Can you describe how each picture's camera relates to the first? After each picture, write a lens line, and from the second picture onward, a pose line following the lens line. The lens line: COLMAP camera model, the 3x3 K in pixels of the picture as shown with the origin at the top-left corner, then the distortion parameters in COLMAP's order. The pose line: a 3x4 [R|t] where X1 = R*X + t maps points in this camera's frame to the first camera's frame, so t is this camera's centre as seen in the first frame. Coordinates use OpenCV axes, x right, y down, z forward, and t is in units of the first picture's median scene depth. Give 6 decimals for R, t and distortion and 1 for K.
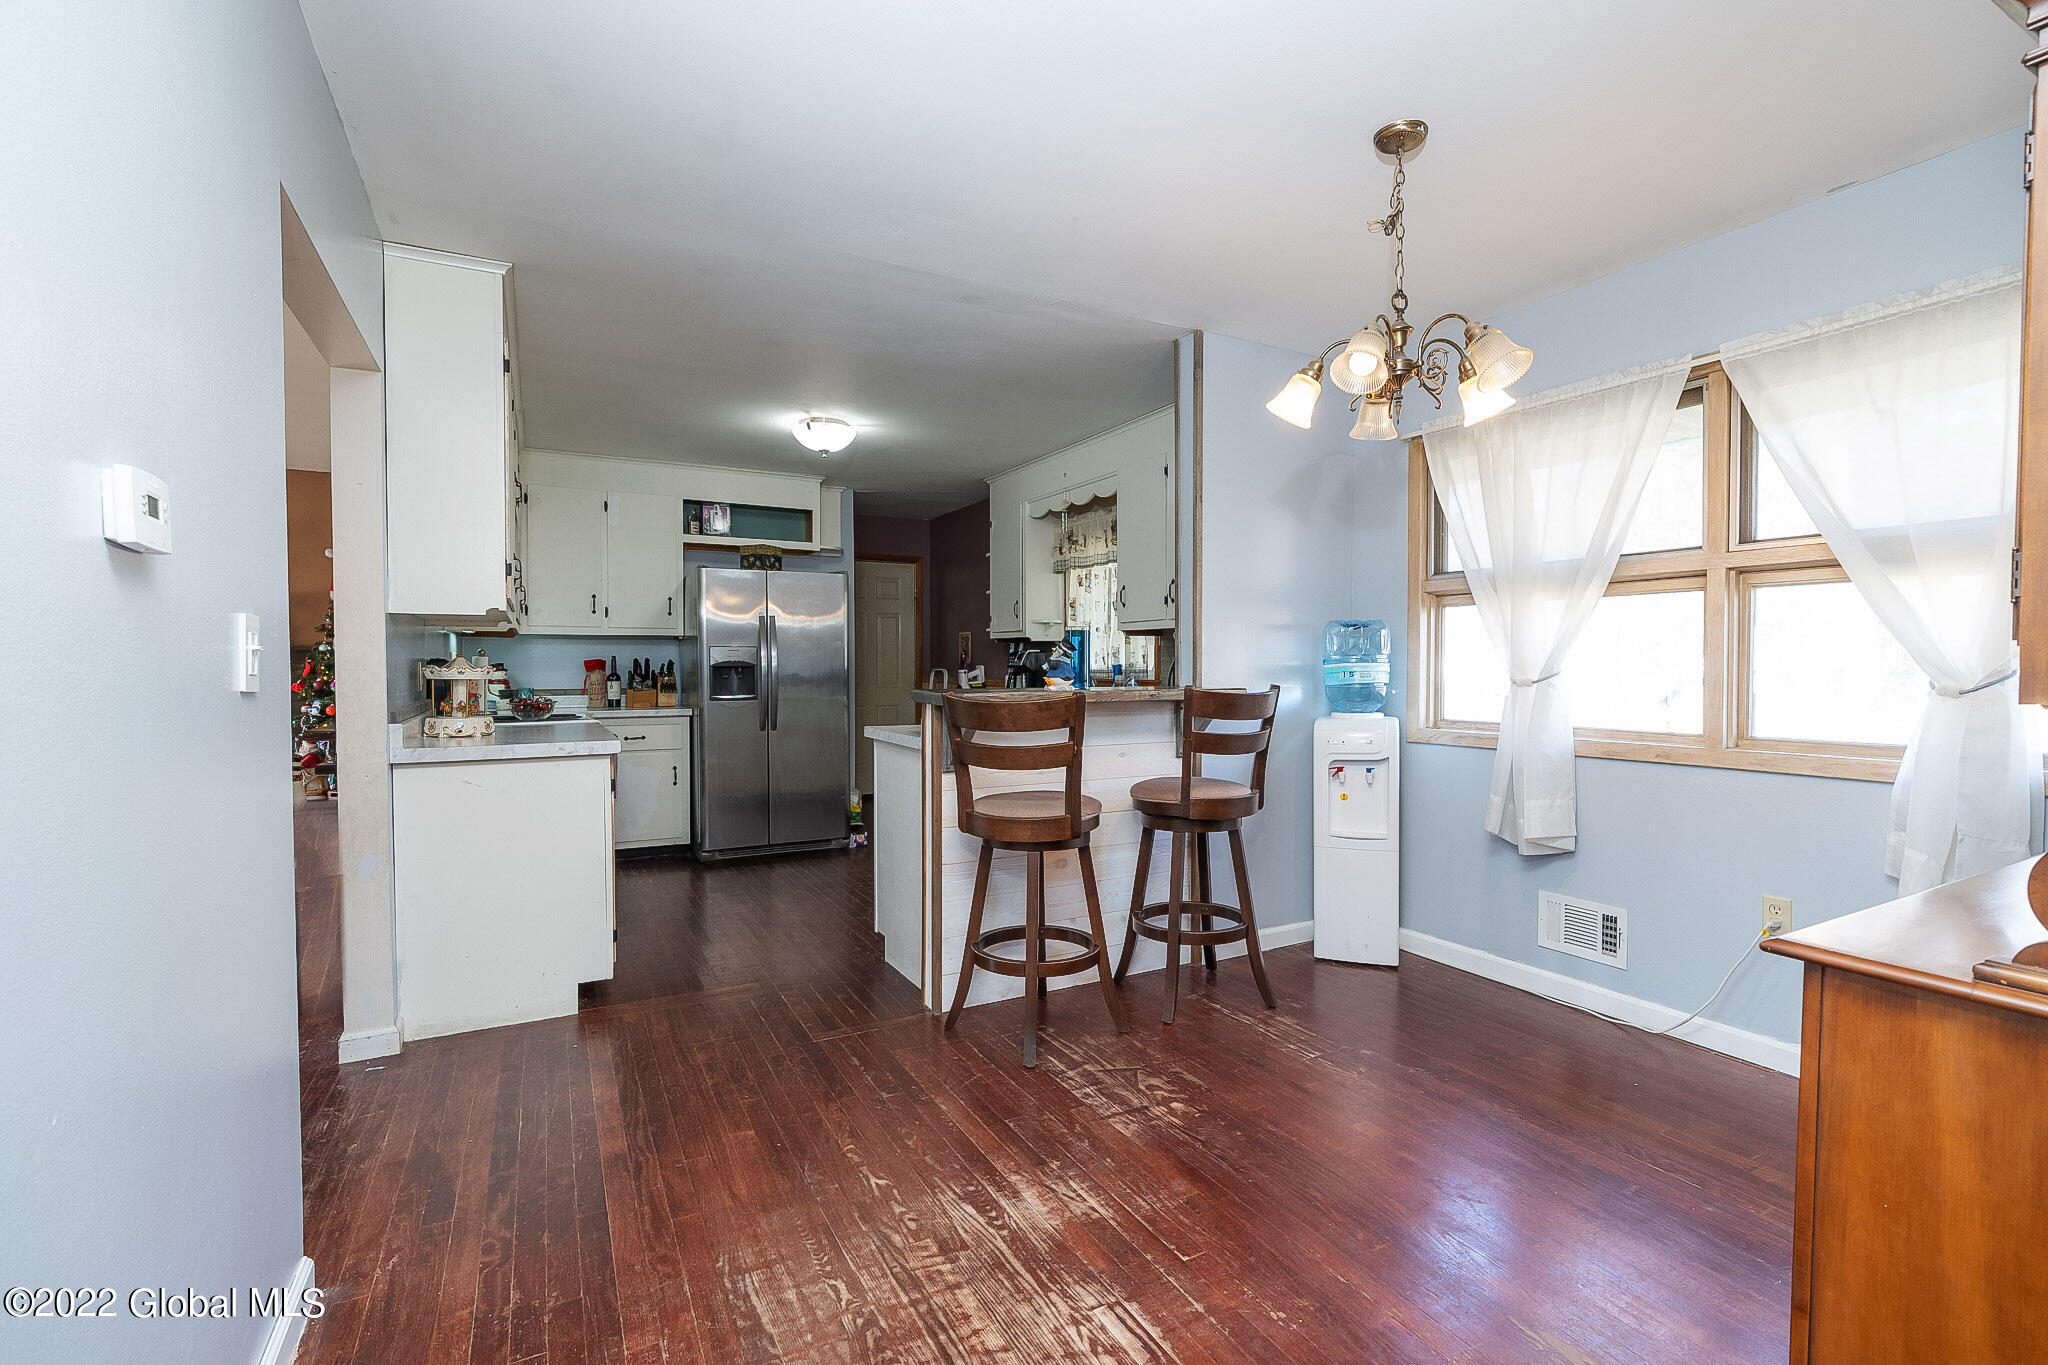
lens RADIAL K [[931.3, 0, 1024.0], [0, 931.3, 682.5], [0, 0, 1]] dist [-0.001861, -0.000177]
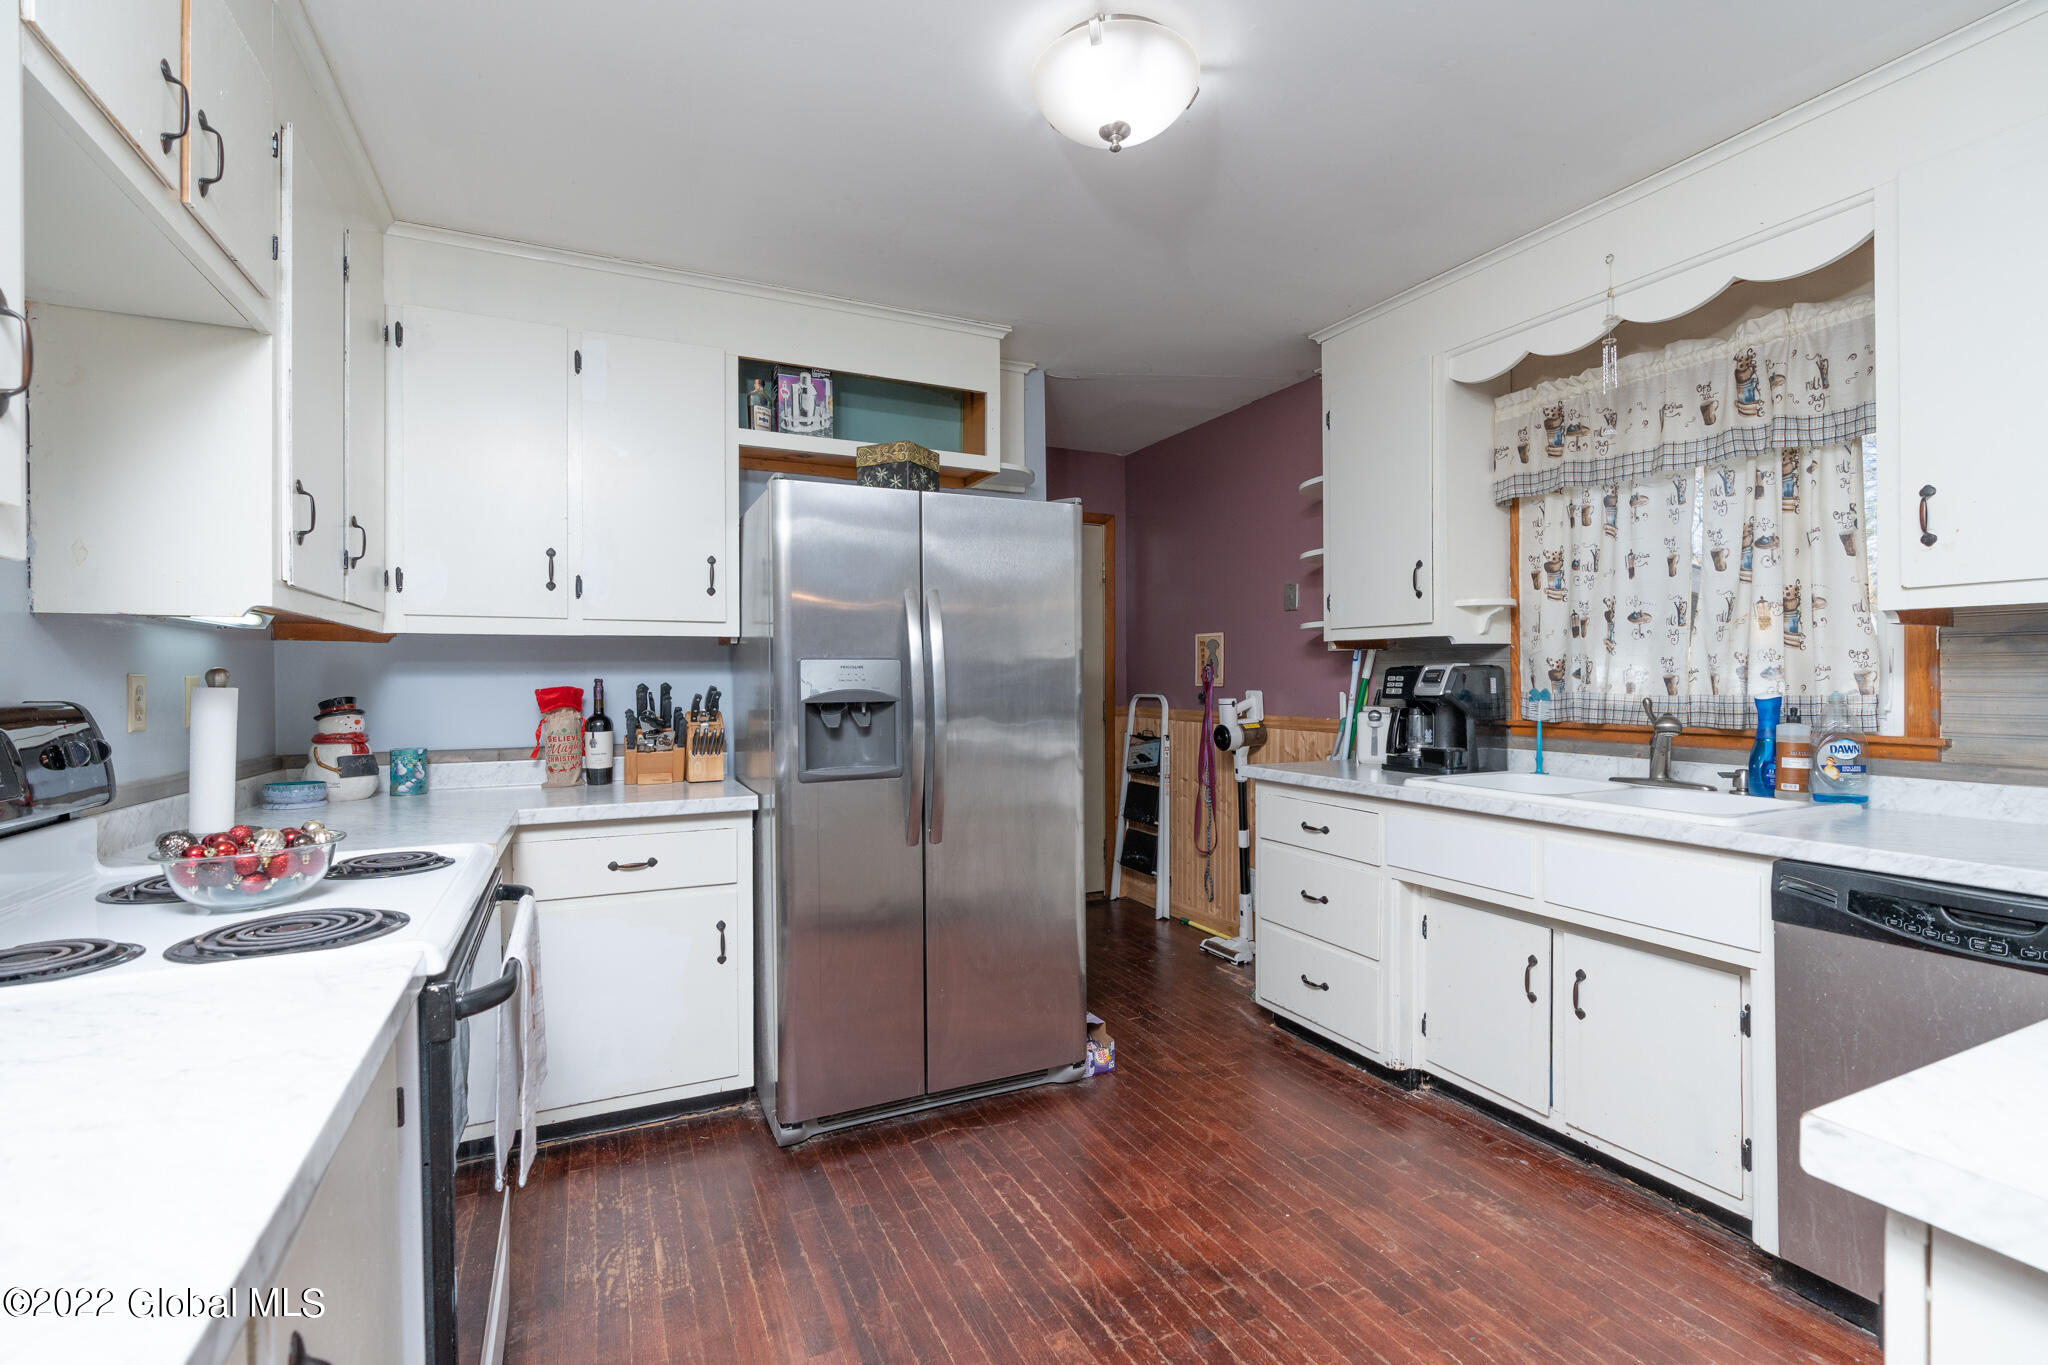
lens RADIAL K [[931.3, 0, 1024.0], [0, 931.3, 682.5], [0, 0, 1]] dist [-0.001861, -0.000177]
pose [[0.998773, -0.003393, -0.049401, -0.193418], [0.002756, 0.999912, -0.012947, -0.019980], [0.049440, 0.012795, 0.998695, 0.522413]]
